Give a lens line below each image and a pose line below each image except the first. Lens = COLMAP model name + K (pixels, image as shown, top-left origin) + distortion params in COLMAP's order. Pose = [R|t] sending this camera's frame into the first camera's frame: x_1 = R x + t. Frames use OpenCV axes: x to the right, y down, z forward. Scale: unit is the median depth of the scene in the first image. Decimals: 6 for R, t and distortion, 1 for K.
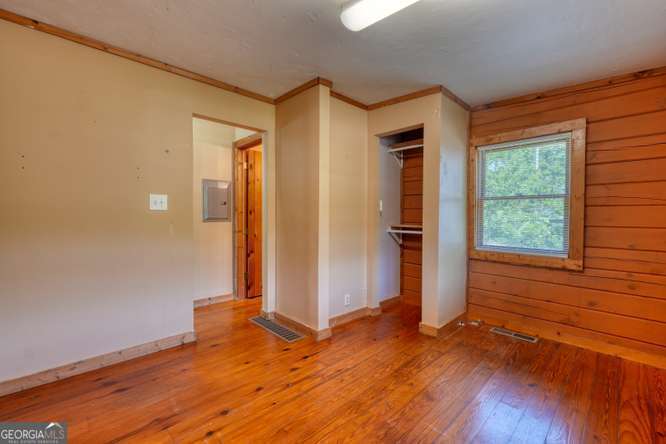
lens RADIAL K [[282.9, 0, 329.7], [0, 282.9, 219.7], [0, 0, 1]] dist [-0.007275, 0.004359]
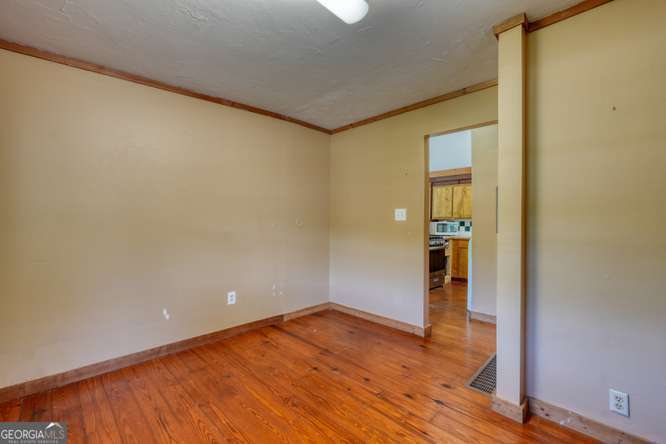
lens RADIAL K [[282.9, 0, 333.8], [0, 282.9, 222.3], [0, 0, 1]] dist [-0.007275, 0.004359]
pose [[0.047036, -0.006202, -0.998874, 0.996474], [-0.027573, 0.999592, -0.007504, -0.012252], [0.998513, 0.027895, 0.046845, 0.918877]]
